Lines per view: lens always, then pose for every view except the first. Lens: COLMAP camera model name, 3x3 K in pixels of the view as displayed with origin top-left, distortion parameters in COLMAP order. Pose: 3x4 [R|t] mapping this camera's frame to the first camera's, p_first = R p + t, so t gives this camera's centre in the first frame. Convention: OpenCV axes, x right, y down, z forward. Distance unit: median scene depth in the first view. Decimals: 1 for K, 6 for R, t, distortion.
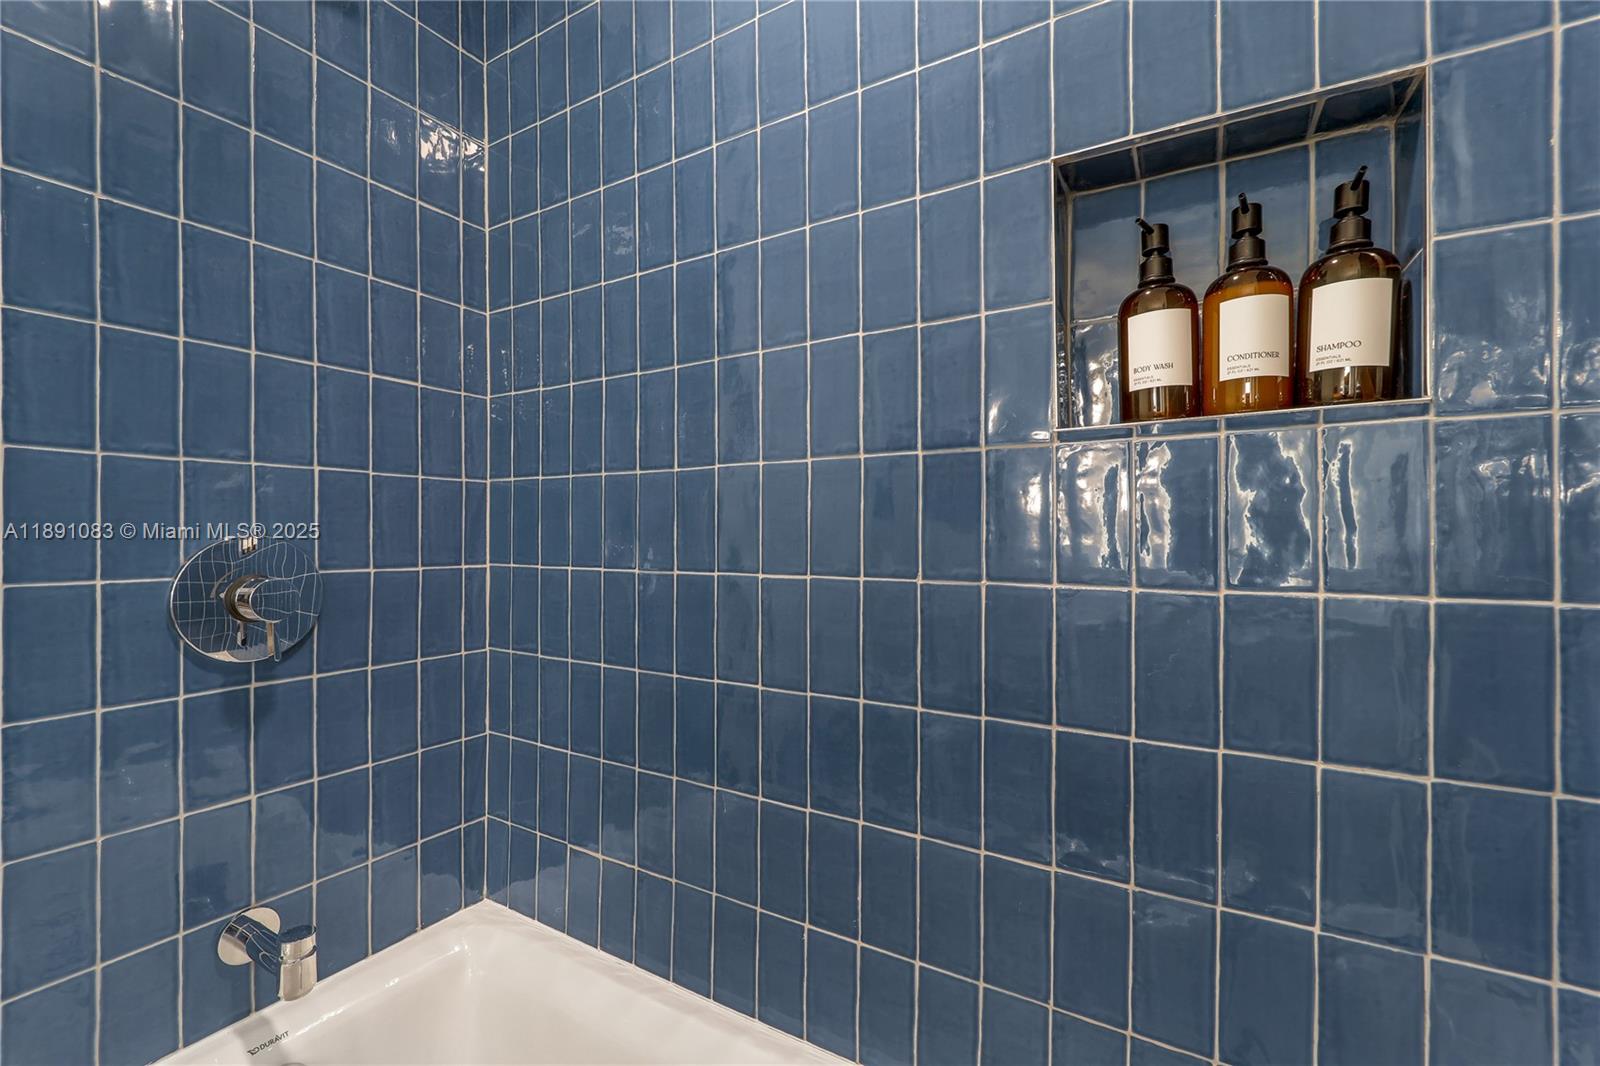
lens RADIAL K [[669.7, 0, 798.8], [0, 669.7, 534.1], [0, 0, 1]] dist [0.006141, -0.000101]
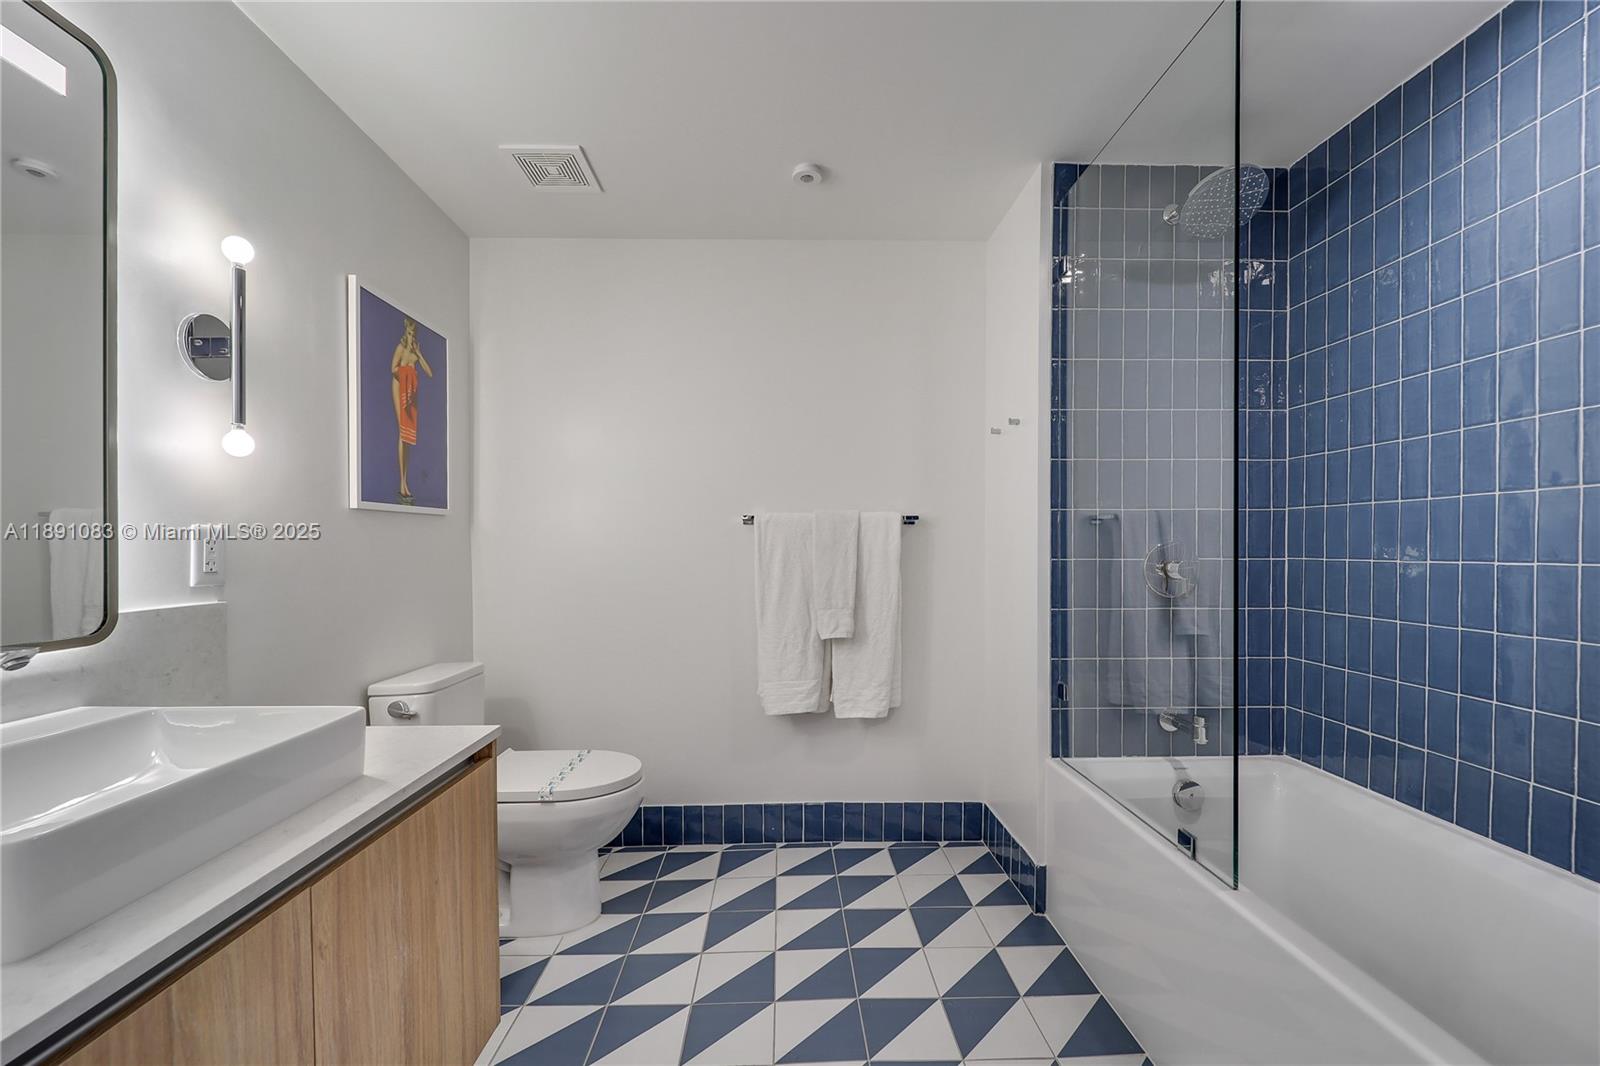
lens RADIAL K [[669.7, 0, 798.1], [0, 669.7, 552.2], [0, 0, 1]] dist [0.006141, -0.000101]
pose [[0.536241, 0.007333, -0.844033, 0.362451], [0.000203, 0.999961, 0.008817, 0.018280], [0.844065, -0.004899, 0.536219, -1.128715]]
